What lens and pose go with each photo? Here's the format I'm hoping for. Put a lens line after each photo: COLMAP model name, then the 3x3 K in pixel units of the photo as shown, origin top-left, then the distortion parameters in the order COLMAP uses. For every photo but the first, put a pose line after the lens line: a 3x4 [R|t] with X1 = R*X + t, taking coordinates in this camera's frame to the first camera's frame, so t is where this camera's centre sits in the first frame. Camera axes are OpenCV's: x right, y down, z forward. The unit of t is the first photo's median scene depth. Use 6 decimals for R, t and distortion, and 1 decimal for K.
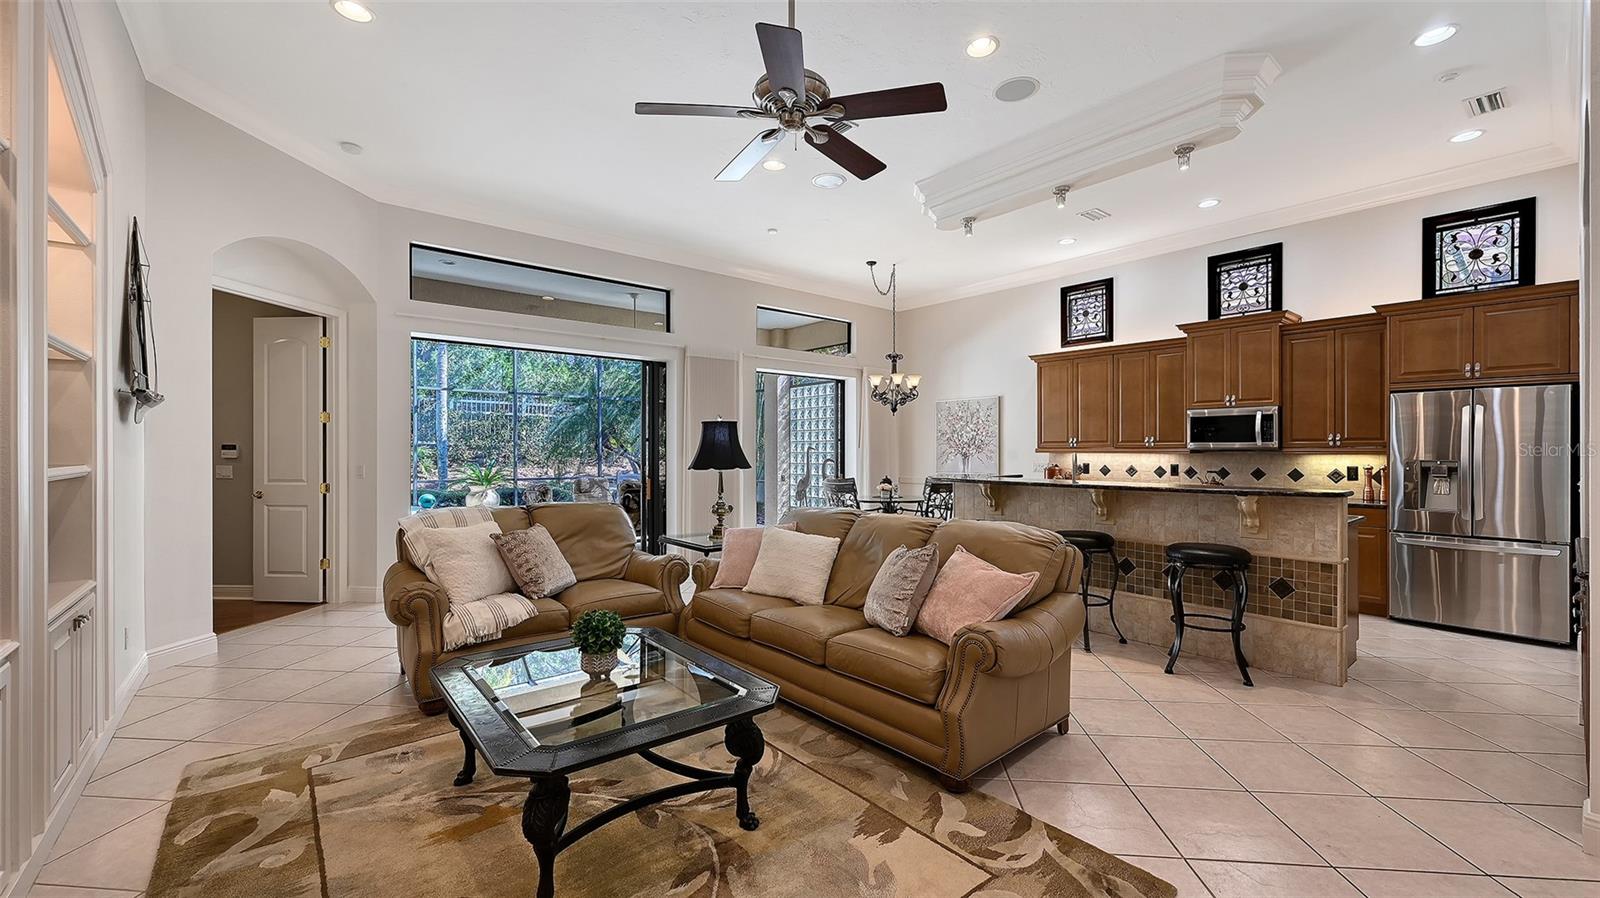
lens RADIAL K [[644.2, 0, 808.9], [0, 644.2, 440.4], [0, 0, 1]] dist [0.000019, -0.000190]
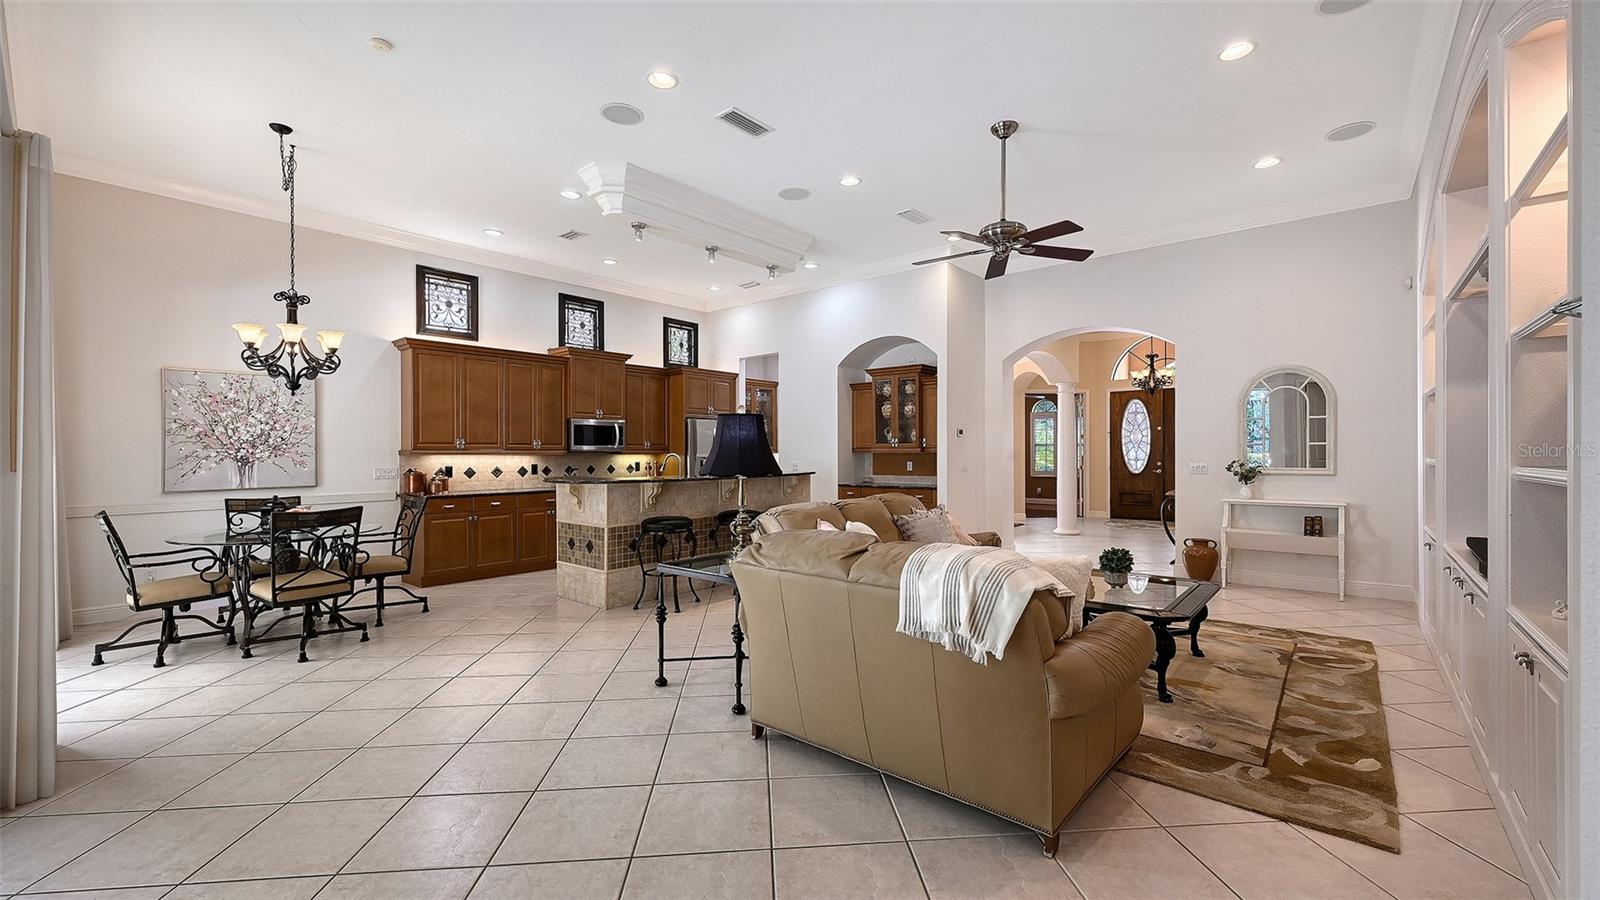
lens RADIAL K [[641.0, 0, 808.7], [0, 641.0, 452.3], [0, 0, 1]] dist [-0.002319, -0.000210]
pose [[-0.173612, -0.001426, 0.984813, -0.735381], [-0.012115, 0.999926, -0.000687, 0.012667], [-0.984740, -0.012050, -0.173616, 0.844990]]
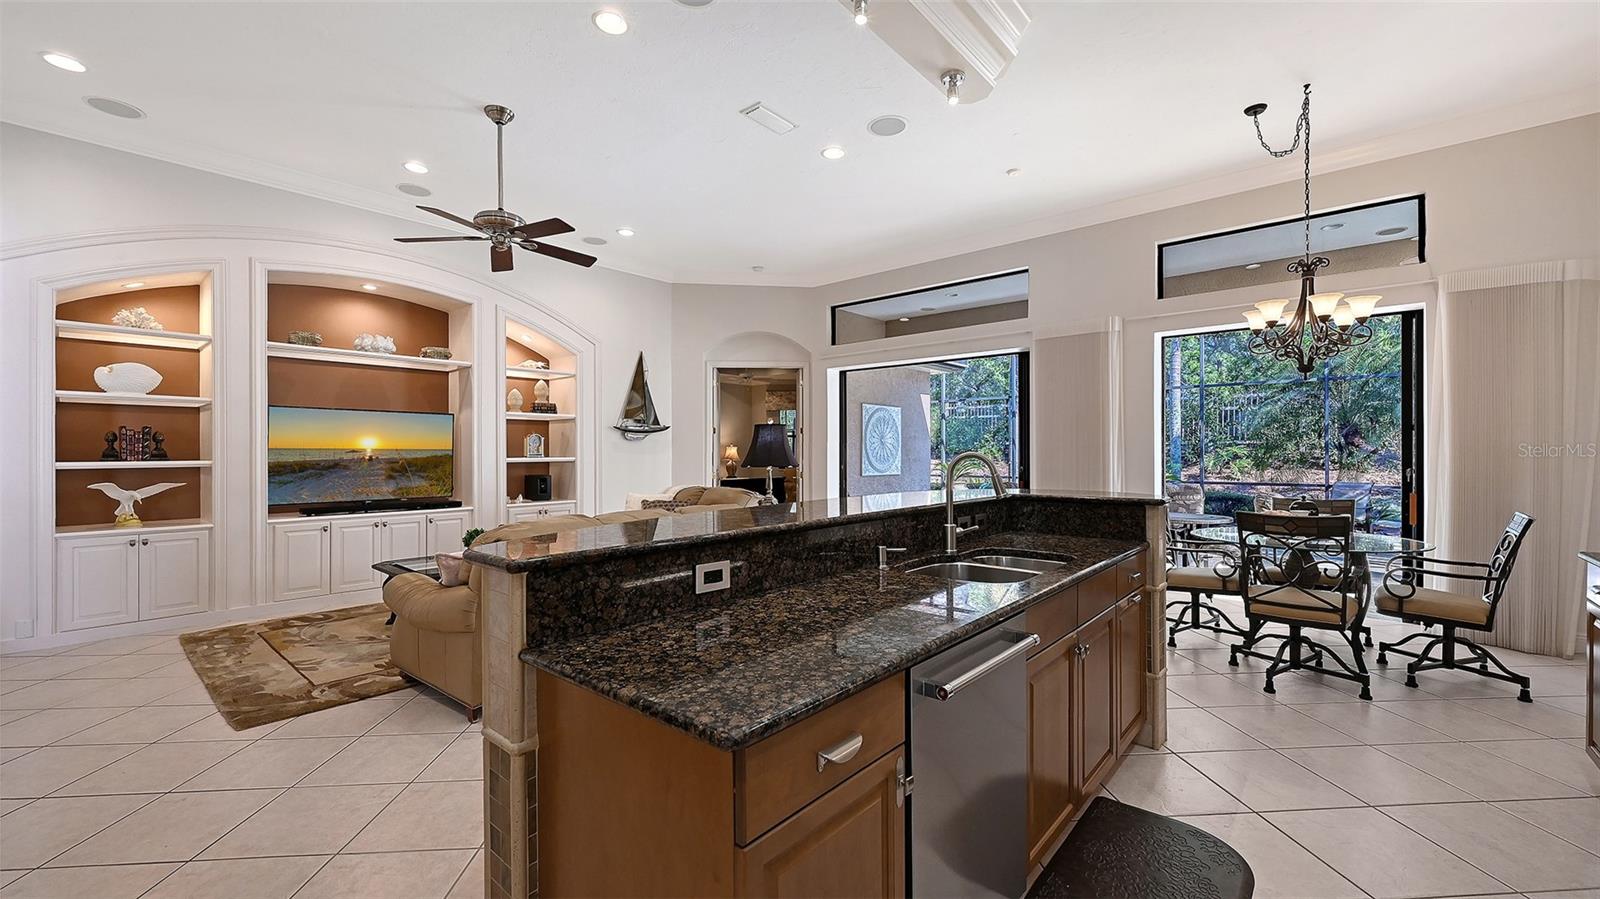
lens RADIAL K [[634.3, 0, 800.0], [0, 634.3, 449.5], [0, 0, 1]] dist [-0.000159, 0.000089]
pose [[0.162626, -0.006389, -0.986667, 0.764762], [0.019942, 0.999796, -0.003187, 0.015160], [0.986486, -0.019158, 0.162720, 0.696085]]
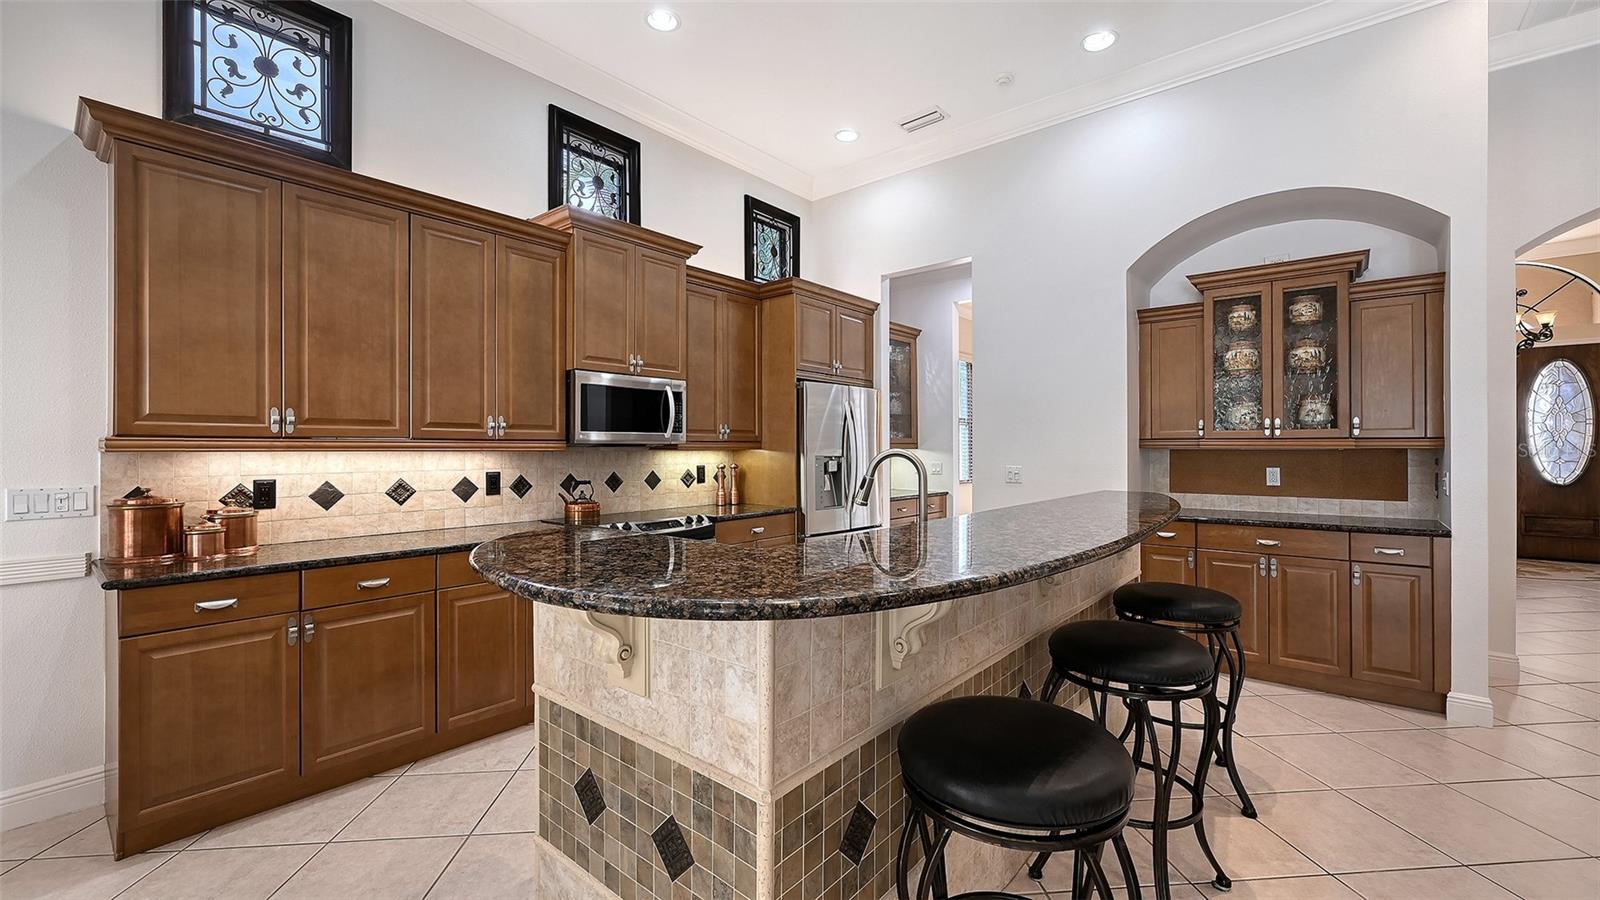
lens RADIAL K [[649.0, 0, 805.1], [0, 649.0, 447.8], [0, 0, 1]] dist [0.000311, -0.000094]
pose [[-0.174555, -0.001104, 0.984647, 0.023590], [-0.014615, 0.999892, -0.001470, 0.017302], [-0.984539, -0.014647, -0.174552, 0.993353]]
